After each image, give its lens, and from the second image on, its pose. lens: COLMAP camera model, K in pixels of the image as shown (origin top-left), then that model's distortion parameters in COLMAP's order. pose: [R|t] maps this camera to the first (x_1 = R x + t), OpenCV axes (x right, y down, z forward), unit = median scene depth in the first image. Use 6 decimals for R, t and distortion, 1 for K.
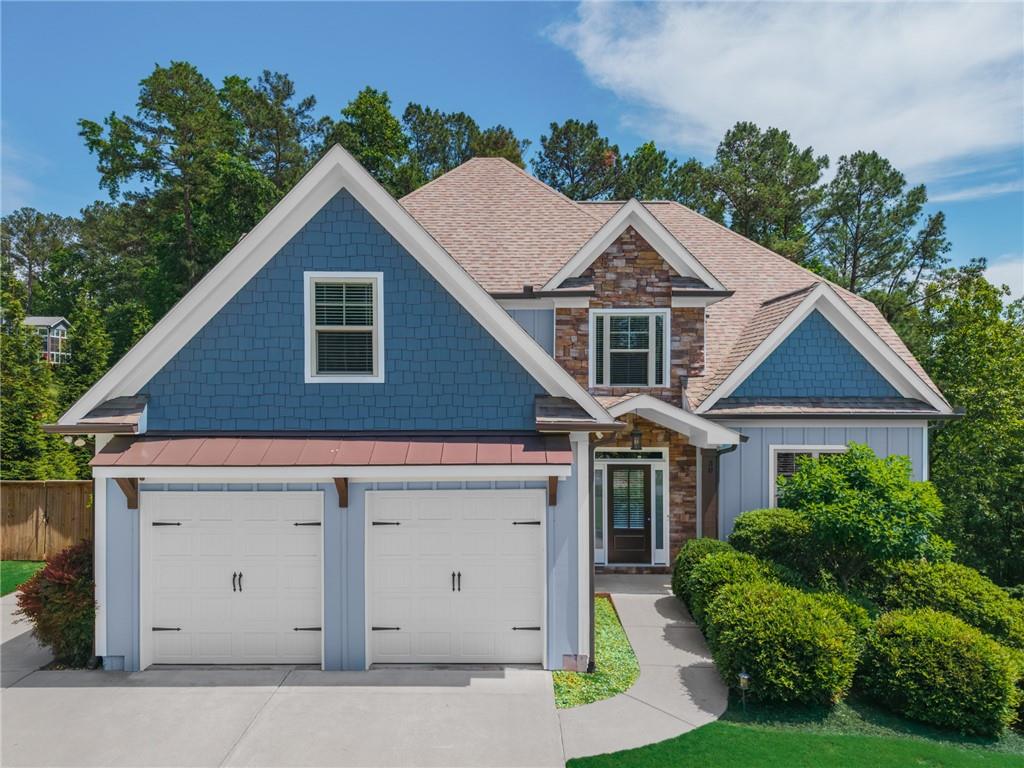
lens RADIAL K [[694.9, 0, 504.2], [0, 694.9, 392.5], [0, 0, 1]] dist [0.019092, -0.021414]
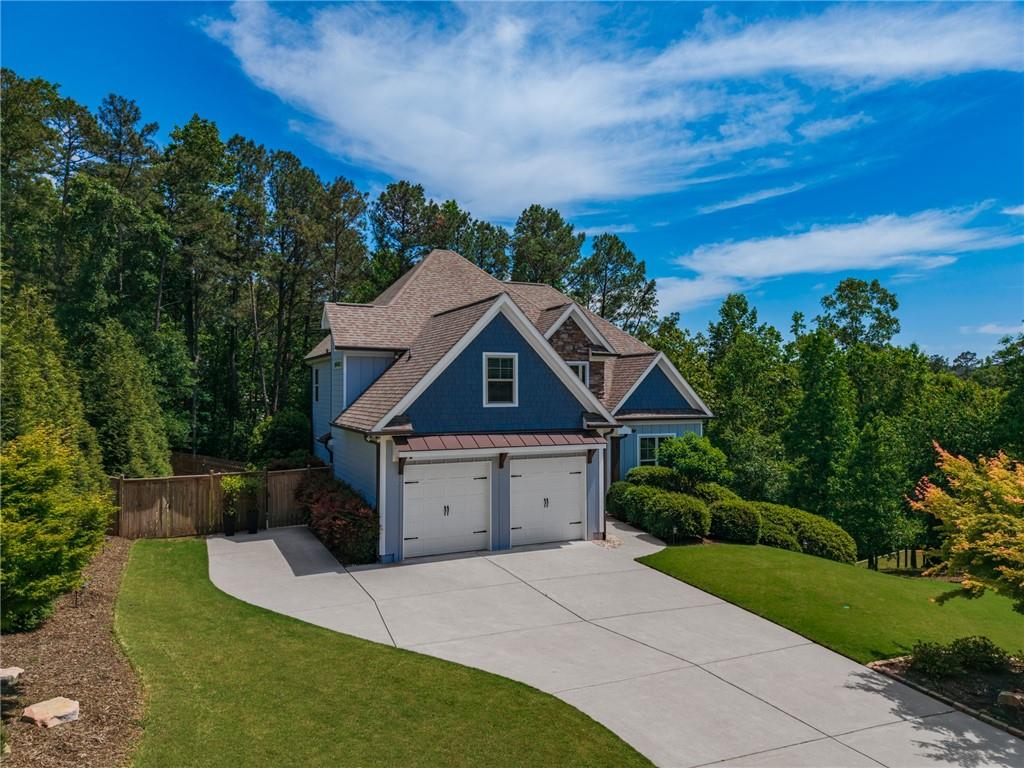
lens RADIAL K [[694.9, 0, 511.6], [0, 694.9, 380.9], [0, 0, 1]] dist [0.019092, -0.021414]
pose [[0.907902, 0.006252, 0.419136, -1.028165], [0.002076, 0.999809, -0.019409, -0.049384], [-0.419178, 0.018491, 0.907716, -0.832233]]
